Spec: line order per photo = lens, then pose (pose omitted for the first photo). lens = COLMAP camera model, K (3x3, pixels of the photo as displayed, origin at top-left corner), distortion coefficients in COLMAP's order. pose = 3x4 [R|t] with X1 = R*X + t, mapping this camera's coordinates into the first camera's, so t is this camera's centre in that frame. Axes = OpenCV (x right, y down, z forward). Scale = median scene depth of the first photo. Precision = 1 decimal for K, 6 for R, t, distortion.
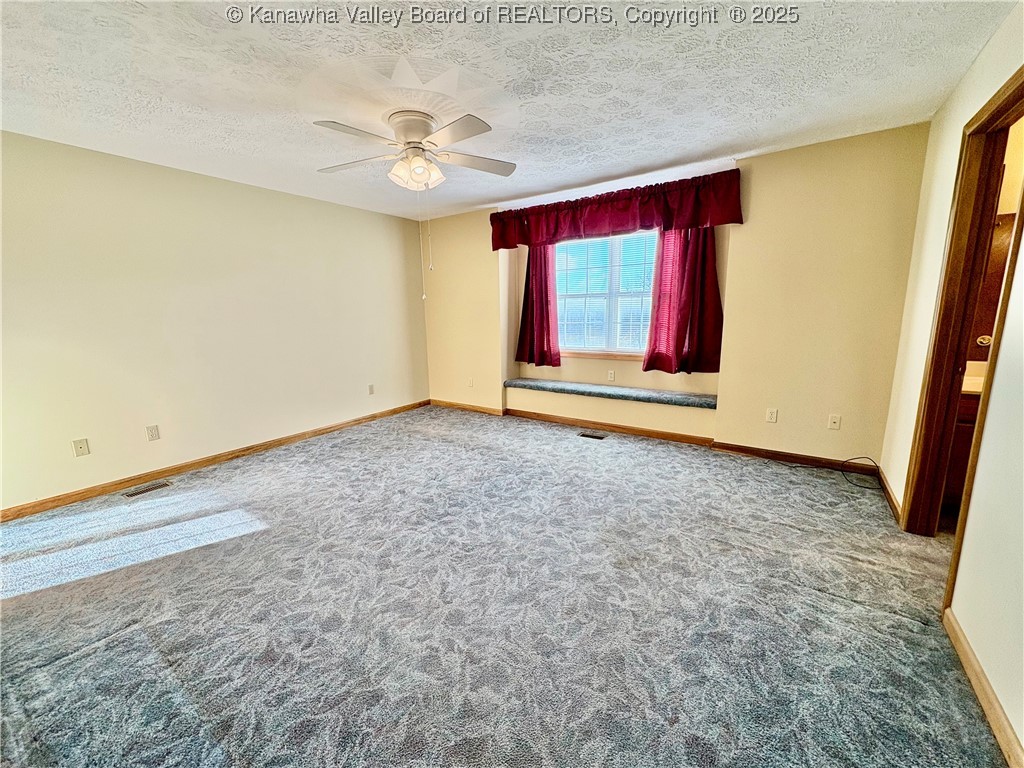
lens RADIAL K [[406.1, 0, 510.1], [0, 406.1, 384.7], [0, 0, 1]] dist [0.000421, -0.000031]
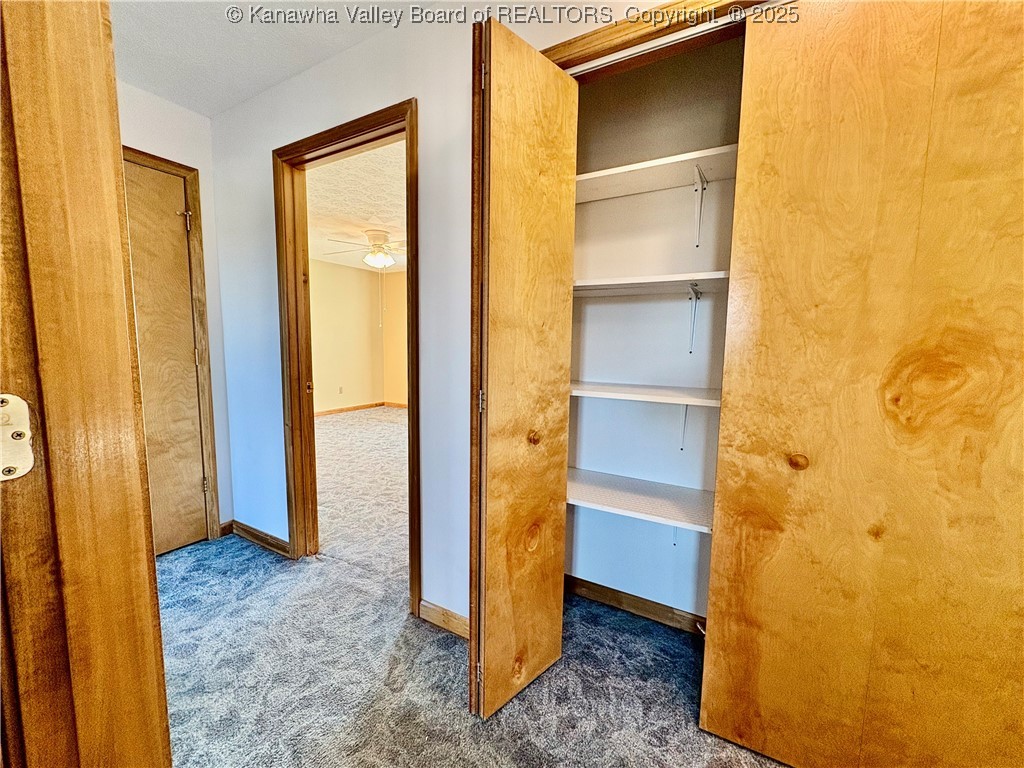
lens RADIAL K [[406.1, 0, 514.8], [0, 406.1, 383.5], [0, 0, 1]] dist [0.000421, -0.000031]
pose [[0.994523, 0.027563, 0.100818, 0.211269], [-0.018895, 0.996121, -0.085937, 0.181325], [-0.102796, 0.083561, 0.991186, -0.842901]]
